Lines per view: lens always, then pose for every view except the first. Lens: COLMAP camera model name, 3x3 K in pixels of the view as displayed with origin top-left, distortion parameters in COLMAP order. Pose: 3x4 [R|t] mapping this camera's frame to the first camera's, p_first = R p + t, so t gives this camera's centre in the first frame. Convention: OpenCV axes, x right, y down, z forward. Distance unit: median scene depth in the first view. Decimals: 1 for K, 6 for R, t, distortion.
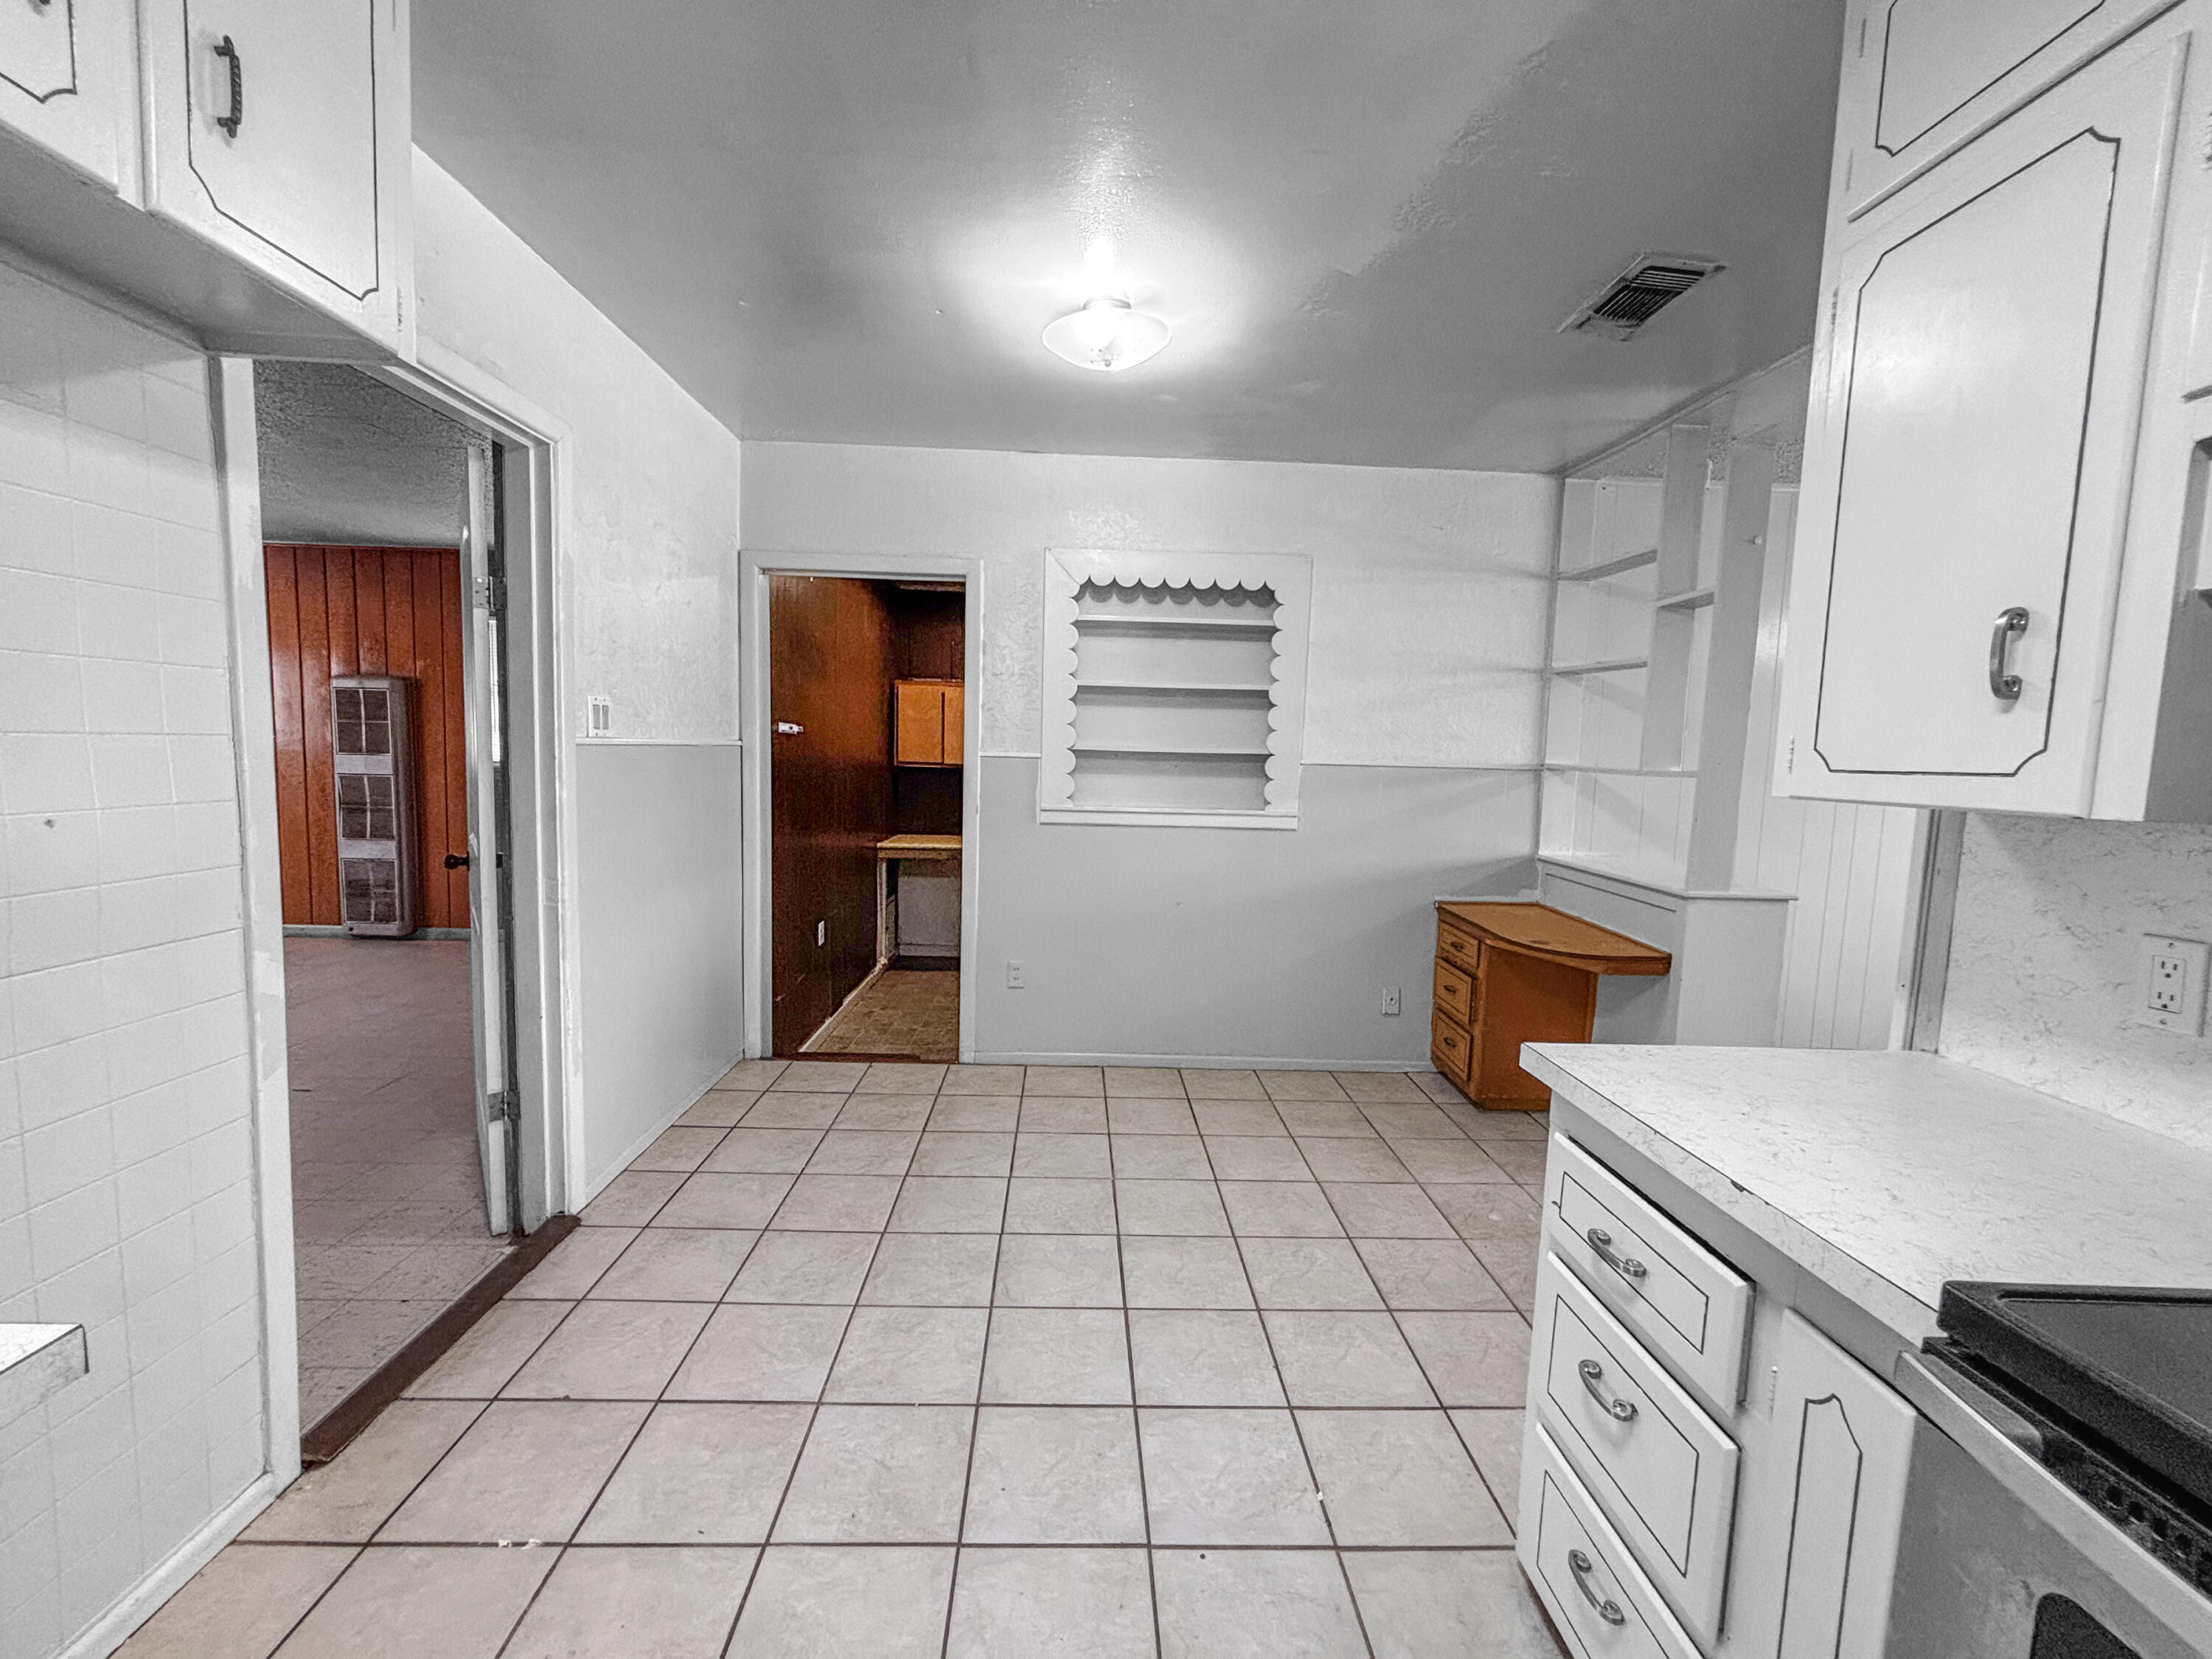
lens RADIAL K [[889.1, 0, 1103.4], [0, 889.1, 827.7], [0, 0, 1]] dist [0.001611, 0.000113]
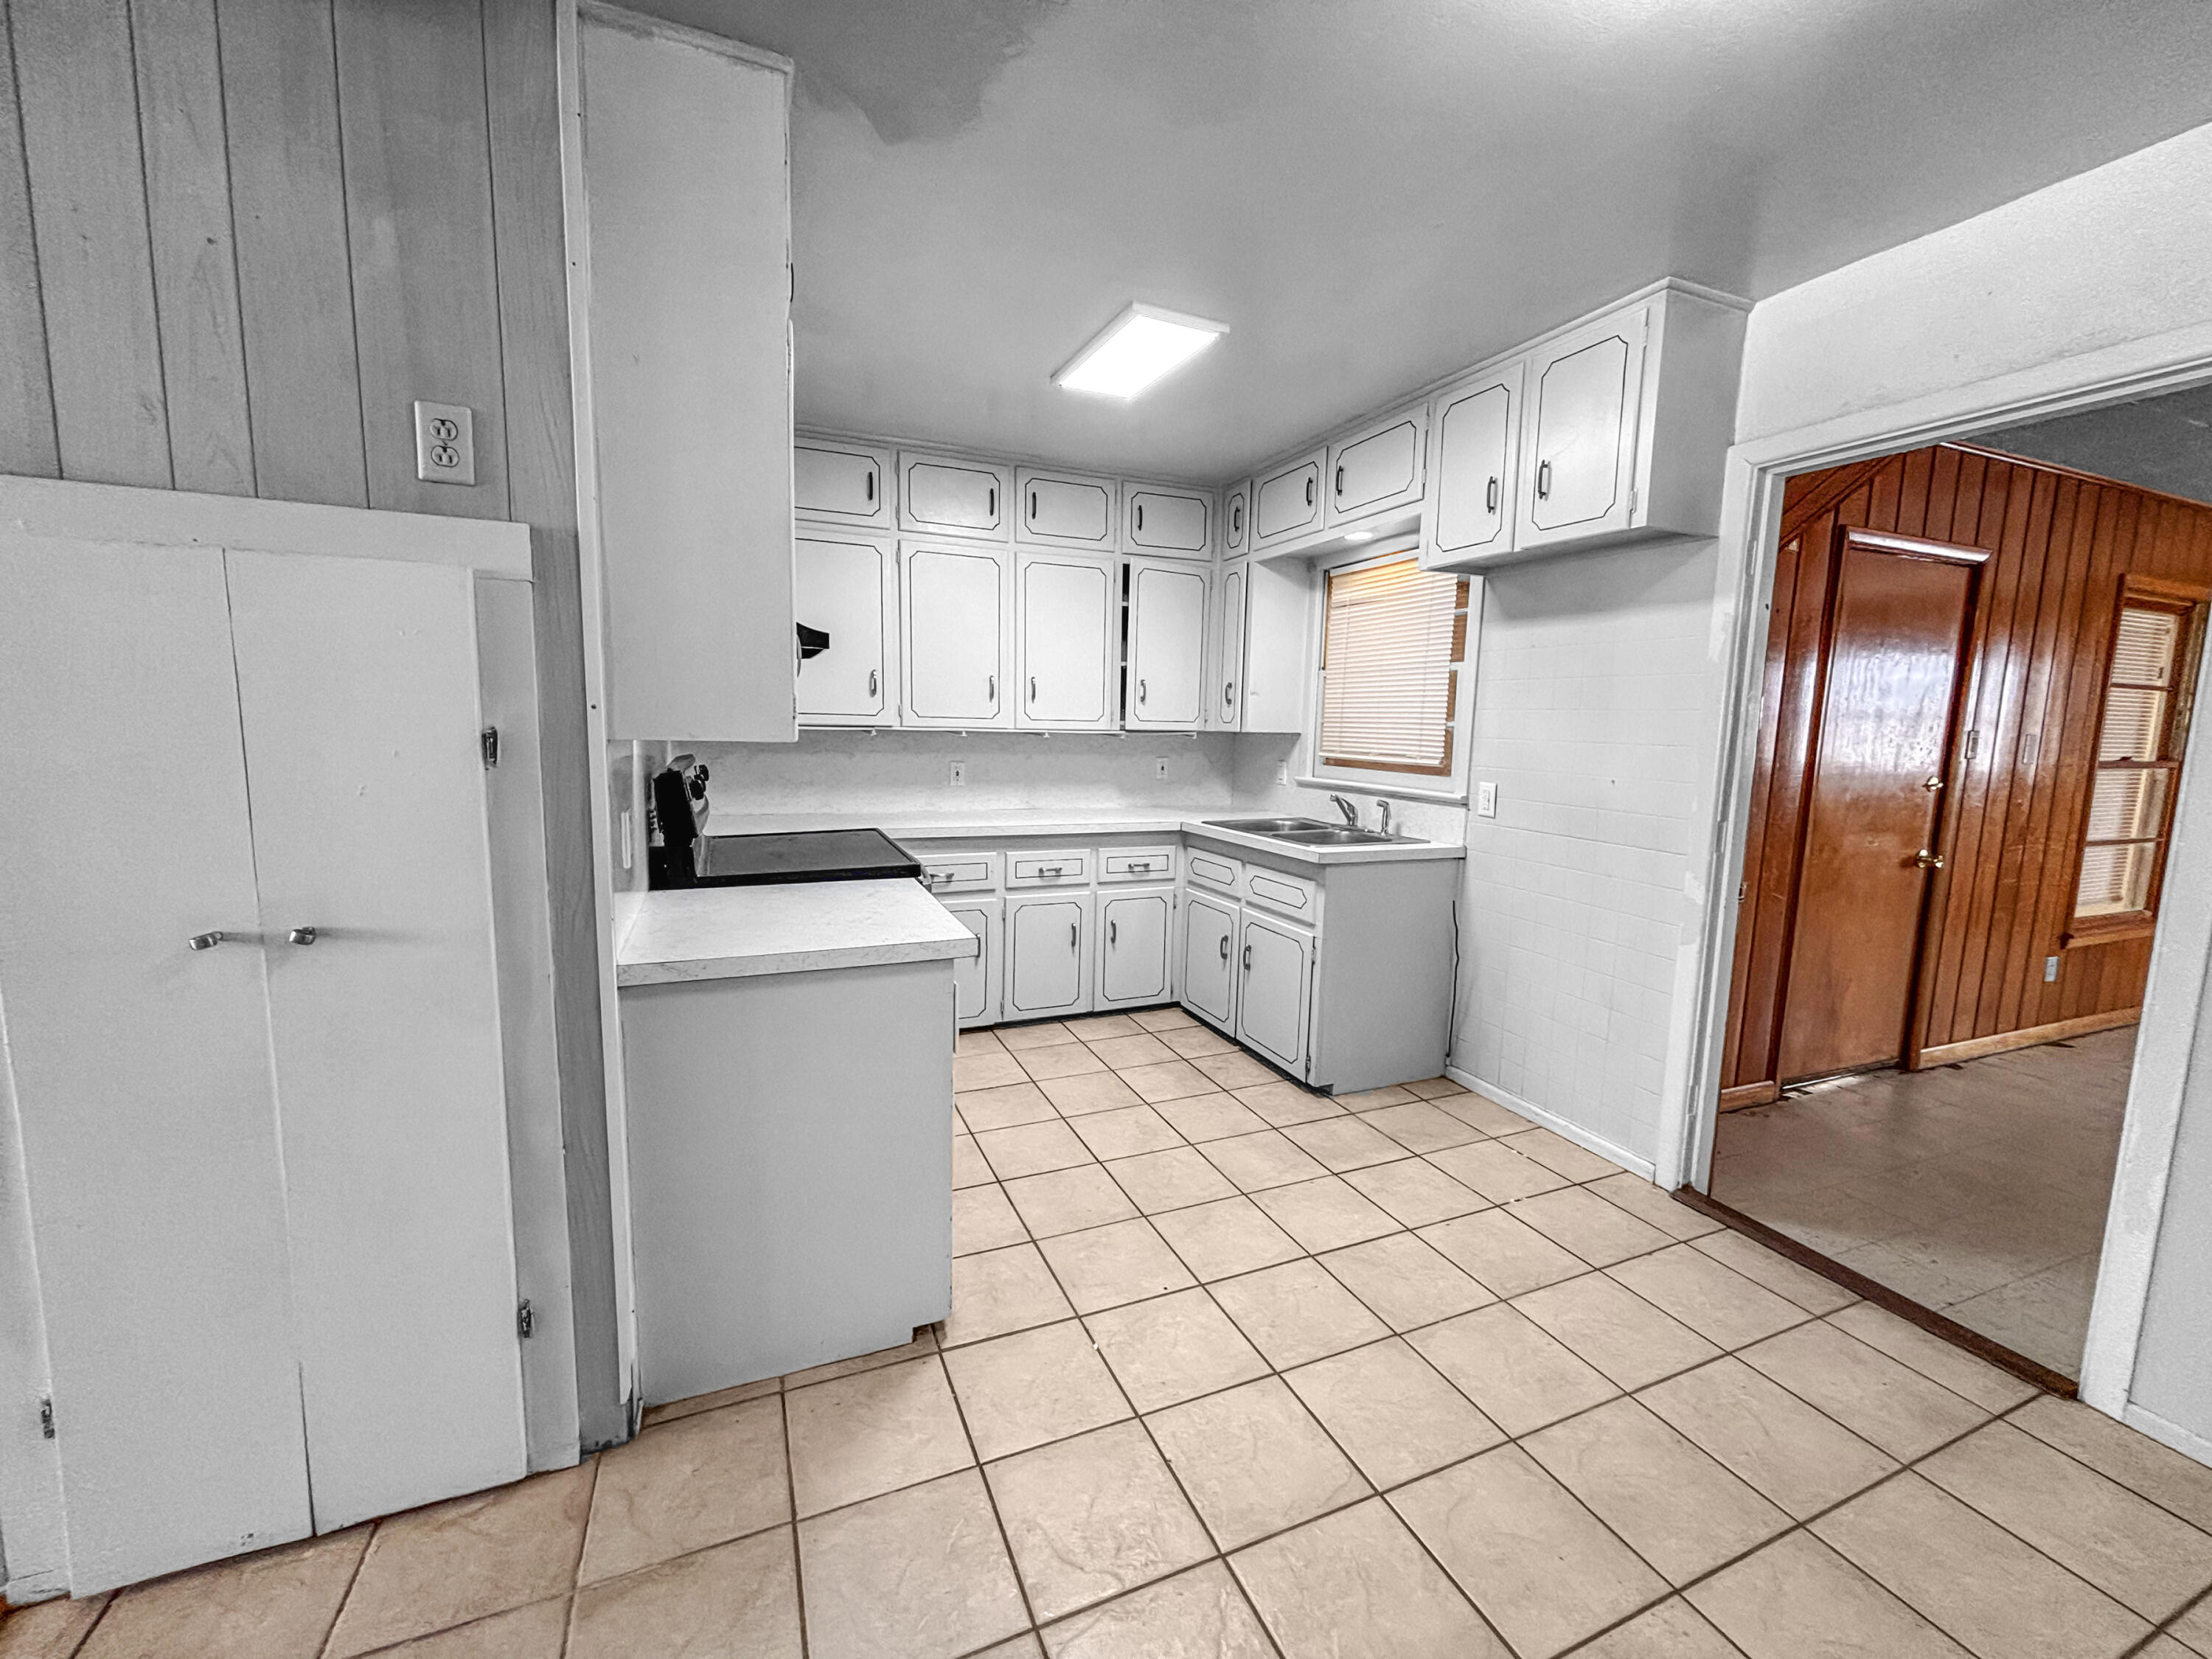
lens RADIAL K [[889.1, 0, 1103.4], [0, 889.1, 827.7], [0, 0, 1]] dist [0.001611, 0.000113]
pose [[-0.931691, -0.005736, -0.363208, 0.308808], [-0.080174, 0.978465, 0.190208, -0.075215], [0.354295, 0.206335, -0.912086, 0.891749]]
